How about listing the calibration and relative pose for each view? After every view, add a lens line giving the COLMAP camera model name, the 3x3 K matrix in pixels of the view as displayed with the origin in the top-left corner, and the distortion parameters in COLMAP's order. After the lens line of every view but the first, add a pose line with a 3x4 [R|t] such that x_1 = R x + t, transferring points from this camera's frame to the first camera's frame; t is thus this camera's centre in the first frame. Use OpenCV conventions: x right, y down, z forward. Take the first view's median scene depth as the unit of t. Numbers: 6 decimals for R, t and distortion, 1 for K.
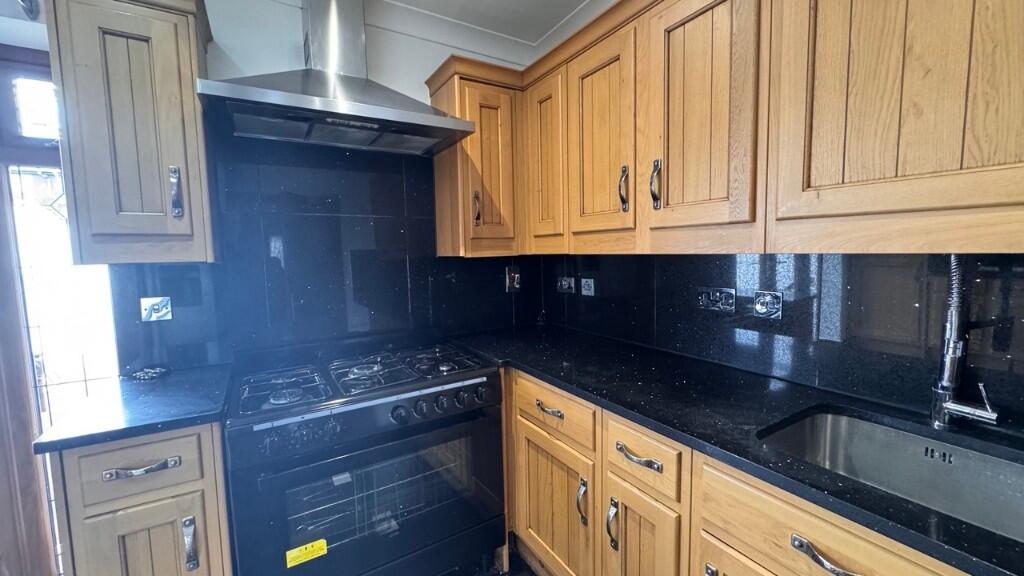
lens RADIAL K [[413.9, 0, 513.0], [0, 413.9, 286.7], [0, 0, 1]] dist [0.000626, 0.000039]
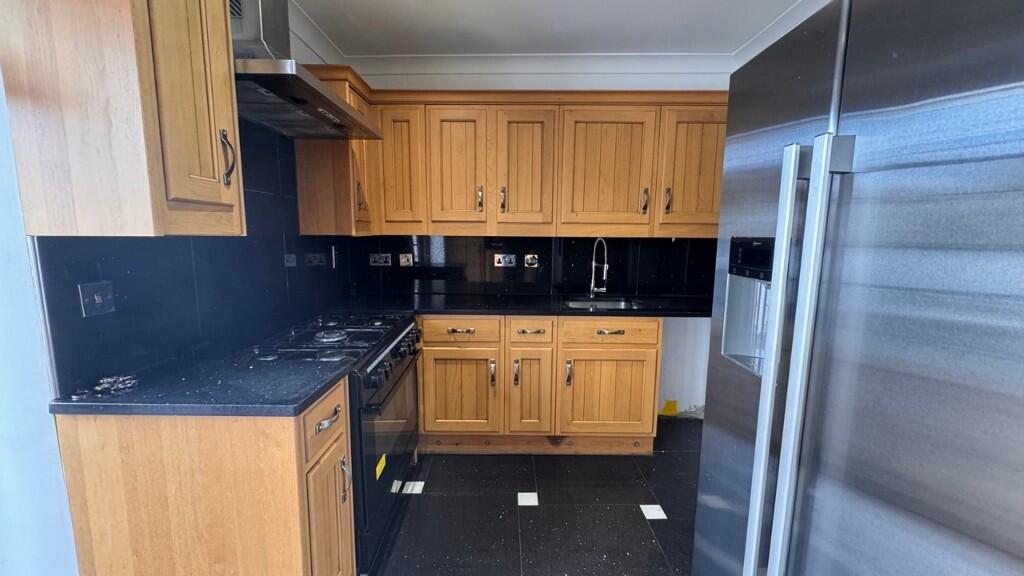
lens RADIAL K [[413.9, 0, 506.3], [0, 413.9, 289.2], [0, 0, 1]] dist [0.000626, 0.000039]
pose [[0.515843, -0.089798, 0.851964, -1.311888], [0.054752, 0.995914, 0.071819, 0.028359], [-0.854931, 0.009600, 0.518652, 0.002197]]
